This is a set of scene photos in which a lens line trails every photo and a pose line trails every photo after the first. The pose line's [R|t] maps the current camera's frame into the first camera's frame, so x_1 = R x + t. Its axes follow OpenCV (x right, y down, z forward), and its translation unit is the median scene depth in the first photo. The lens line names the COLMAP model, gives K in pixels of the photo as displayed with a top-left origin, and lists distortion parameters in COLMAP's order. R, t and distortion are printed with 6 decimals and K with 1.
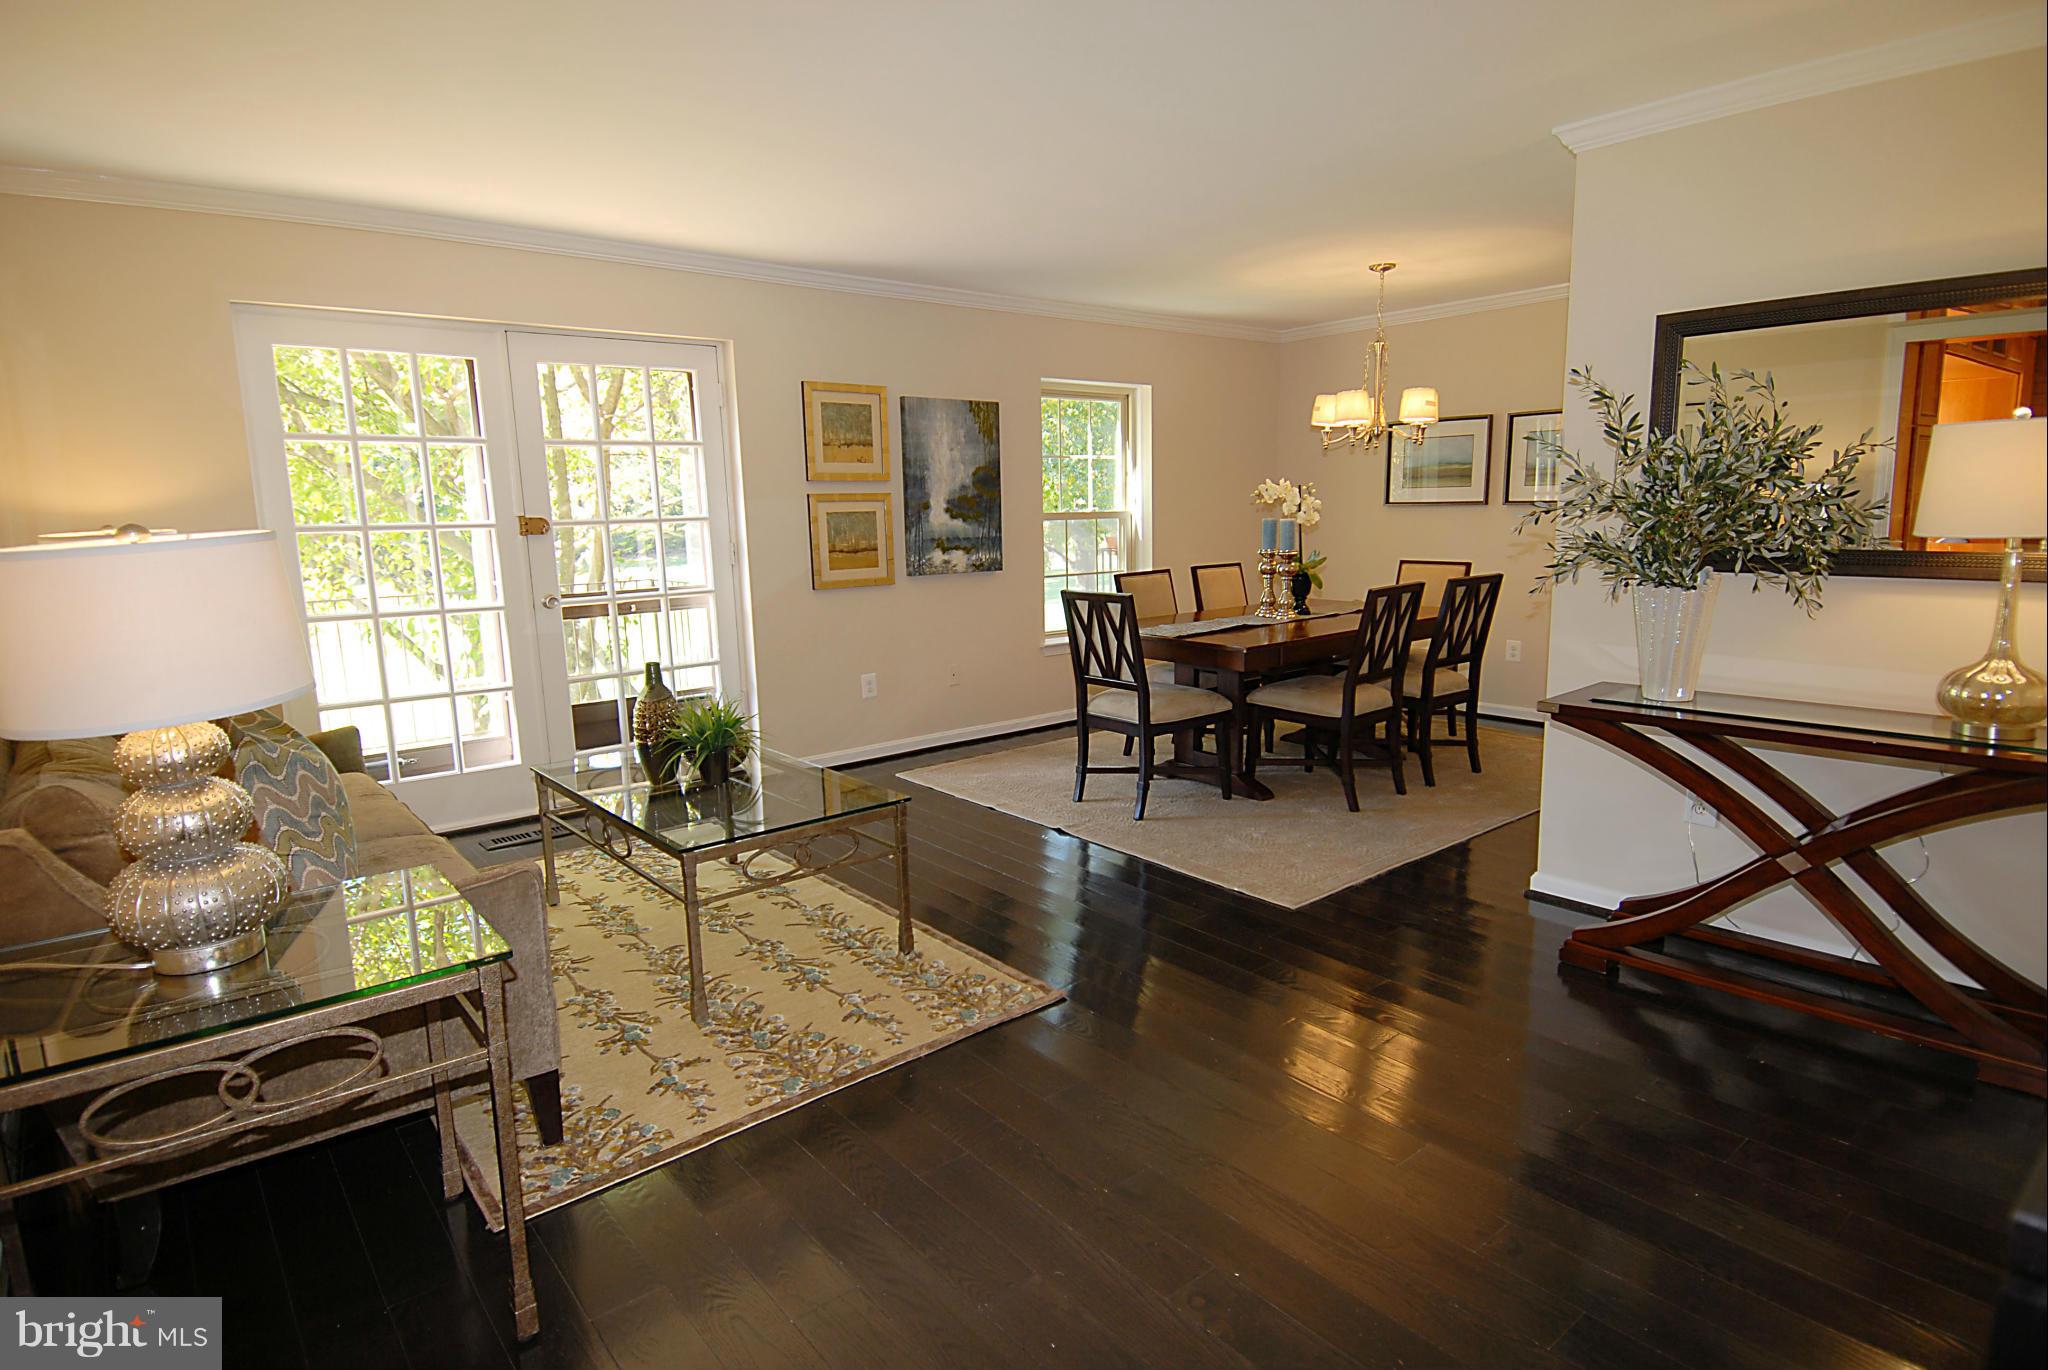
lens RADIAL K [[1070.8, 0, 1053.3], [0, 1070.8, 692.0], [0, 0, 1]] dist [0.017595, -0.014720]
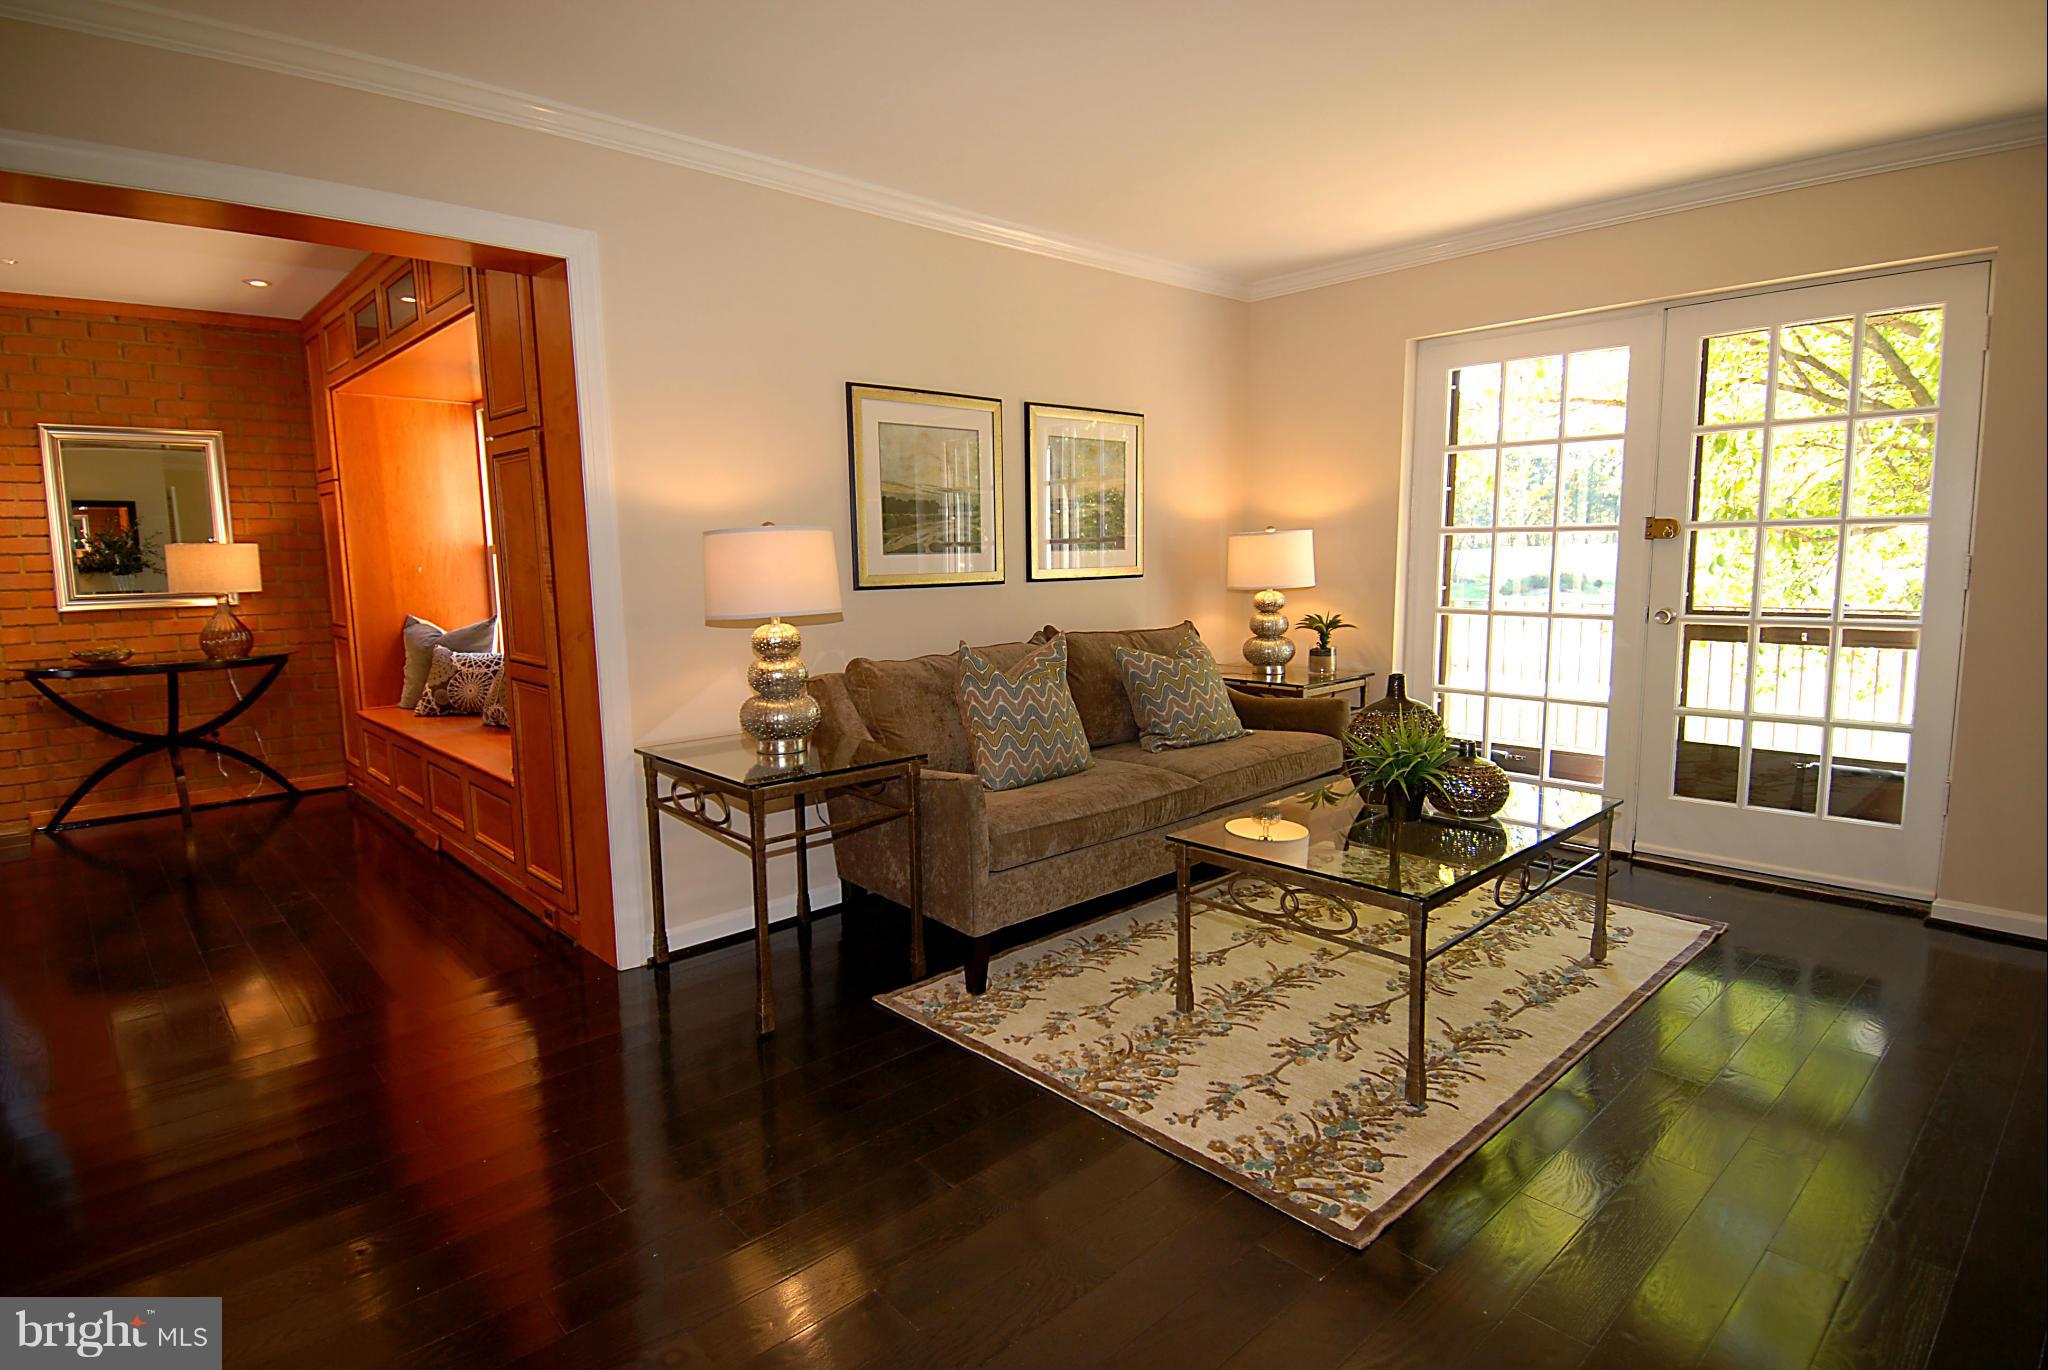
lens RADIAL K [[1070.8, 0, 1009.6], [0, 1070.8, 680.6], [0, 0, 1]] dist [0.017595, -0.014720]
pose [[0.030542, 0.141216, -0.989507, 0.375449], [-0.157236, 0.978322, 0.134767, -0.066405], [0.987089, 0.151470, 0.052084, 0.443744]]
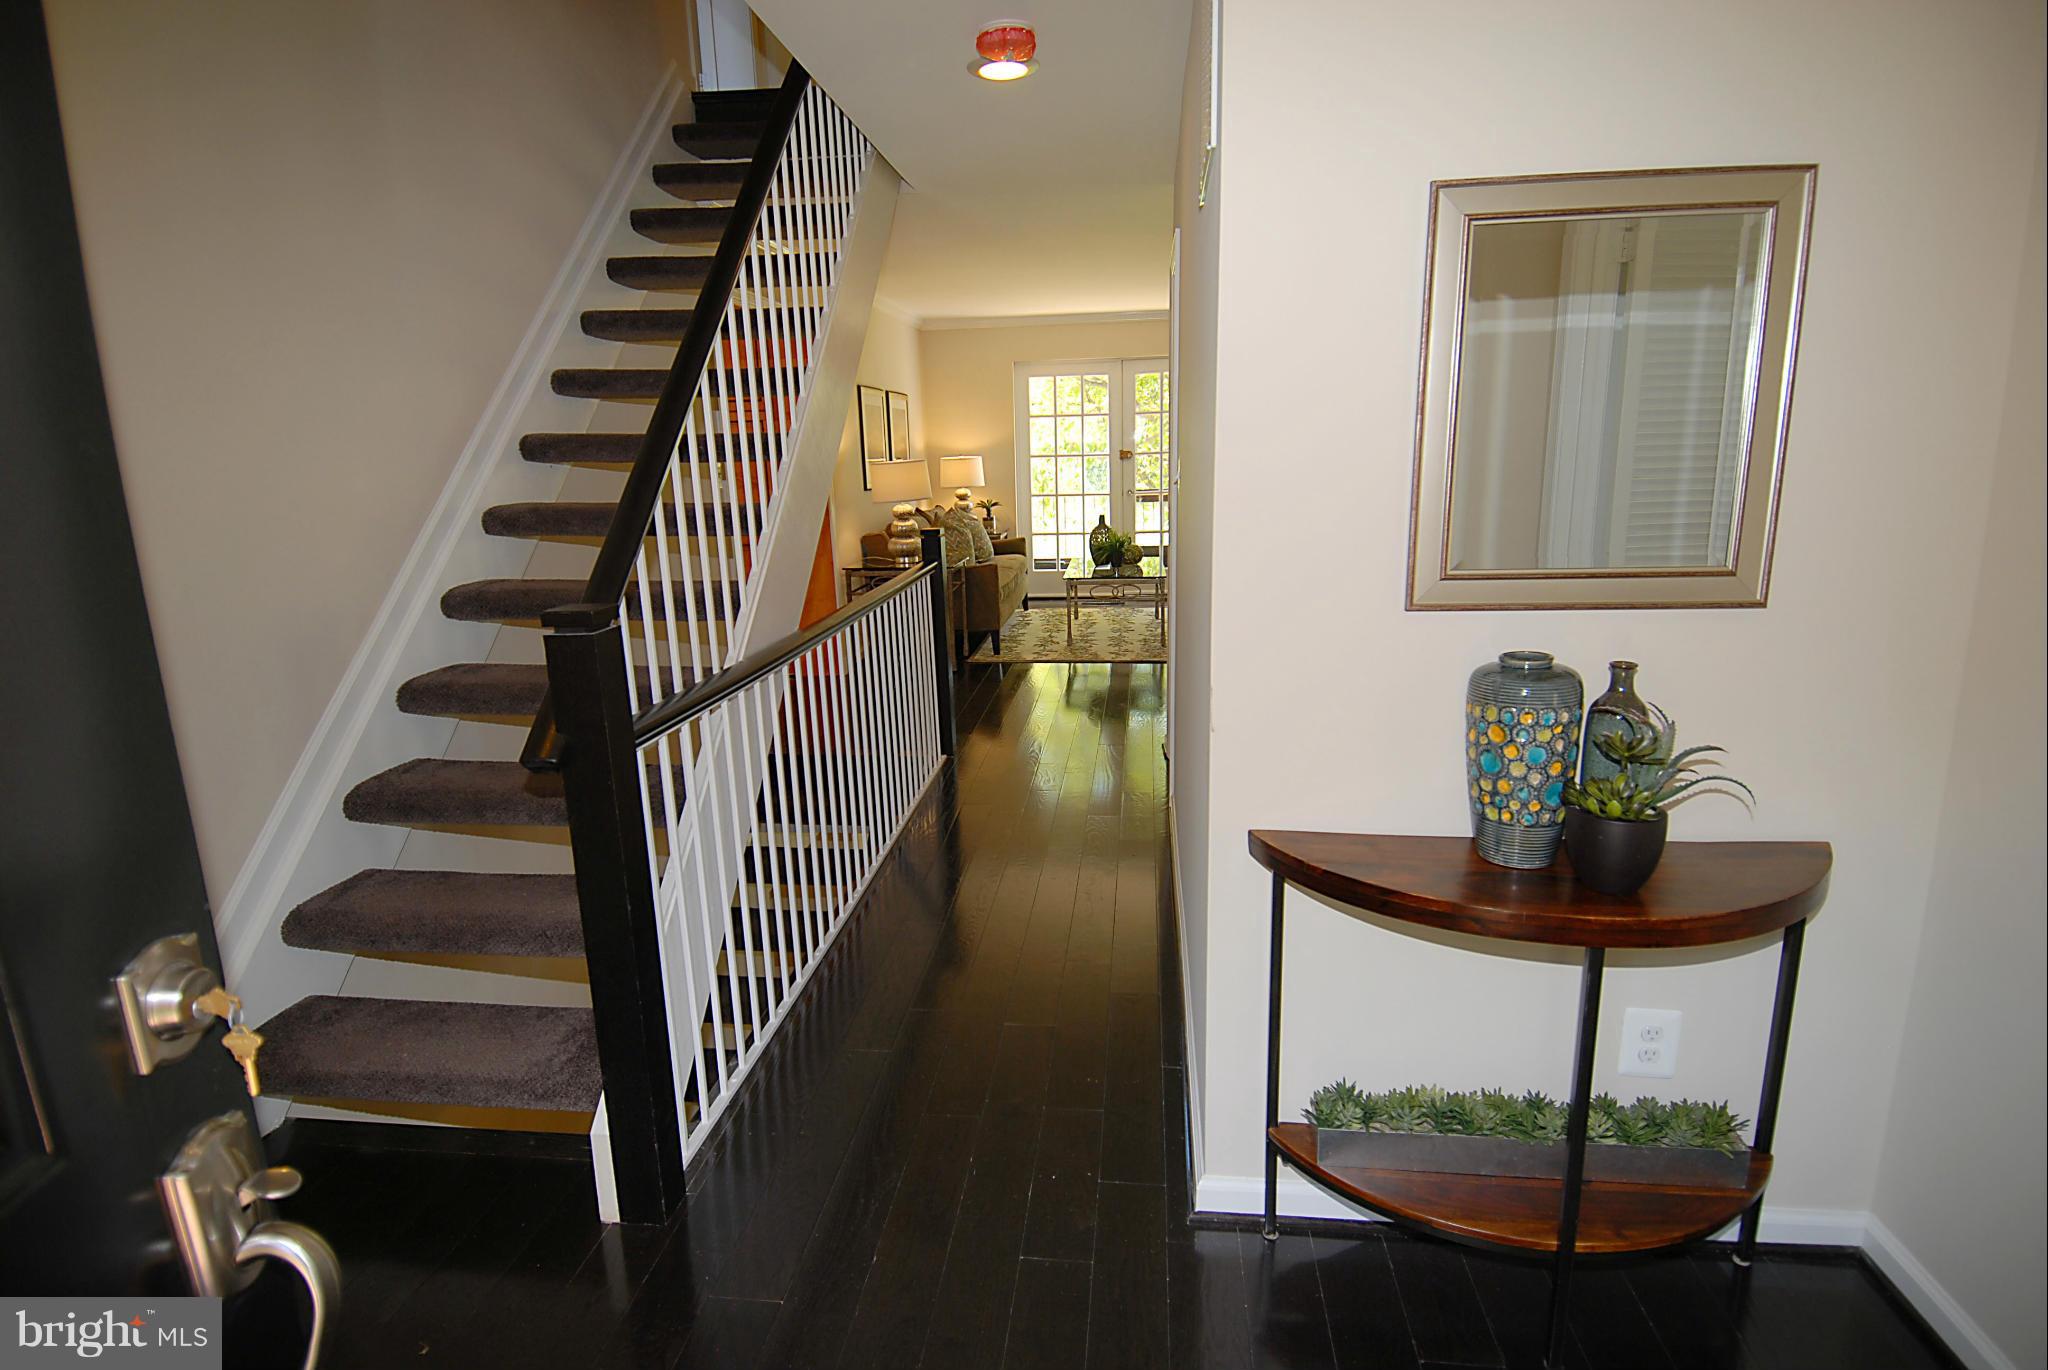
lens RADIAL K [[1070.8, 0, 1019.9], [0, 1070.8, 687.5], [0, 0, 1]] dist [0.017595, -0.014720]
pose [[0.690221, 0.159064, -0.705899, 0.877593], [-0.111819, 0.987268, 0.113132, 0.073570], [0.714907, 0.000847, 0.699219, -0.561570]]
